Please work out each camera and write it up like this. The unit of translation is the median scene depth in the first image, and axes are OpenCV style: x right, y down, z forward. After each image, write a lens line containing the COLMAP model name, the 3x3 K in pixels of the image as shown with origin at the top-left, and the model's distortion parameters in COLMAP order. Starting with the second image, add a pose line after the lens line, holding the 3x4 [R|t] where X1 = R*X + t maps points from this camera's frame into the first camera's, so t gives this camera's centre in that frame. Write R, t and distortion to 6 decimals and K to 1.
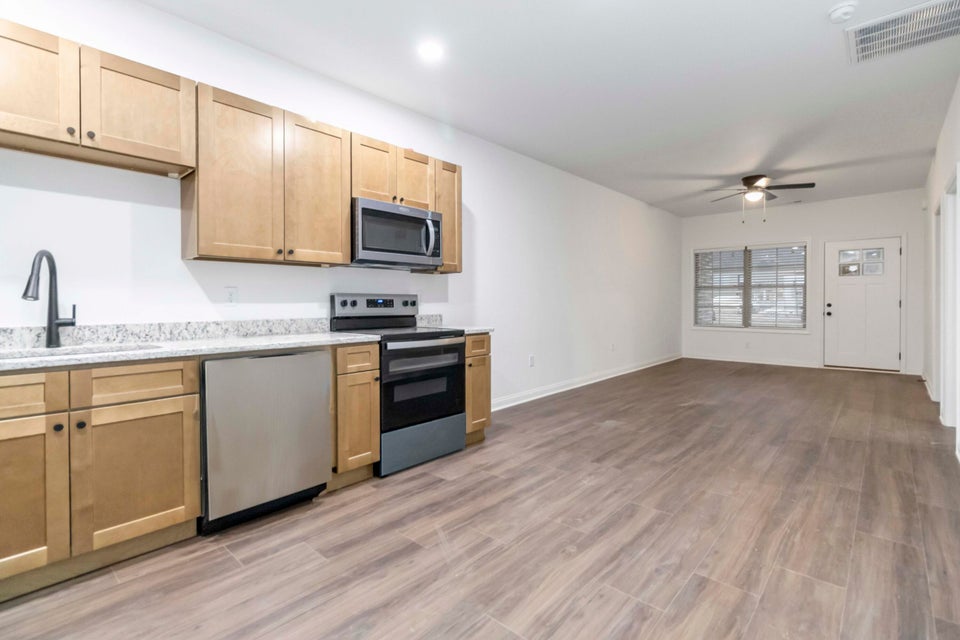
lens RADIAL K [[452.3, 0, 473.9], [0, 452.3, 308.5], [0, 0, 1]] dist [-0.001027, -0.000033]
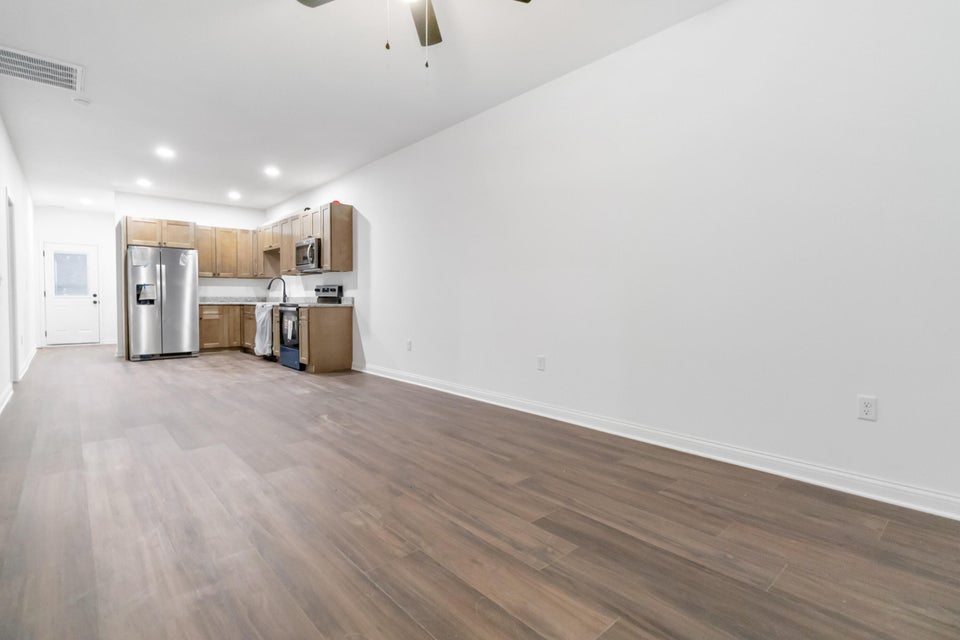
lens RADIAL K [[452.3, 0, 473.9], [0, 452.3, 308.5], [0, 0, 1]] dist [-0.001027, -0.000033]
pose [[-0.104220, 0.043990, -0.993581, 1.674465], [0.014096, 0.998986, 0.042750, -0.008551], [0.994454, -0.009550, -0.104734, 1.896951]]
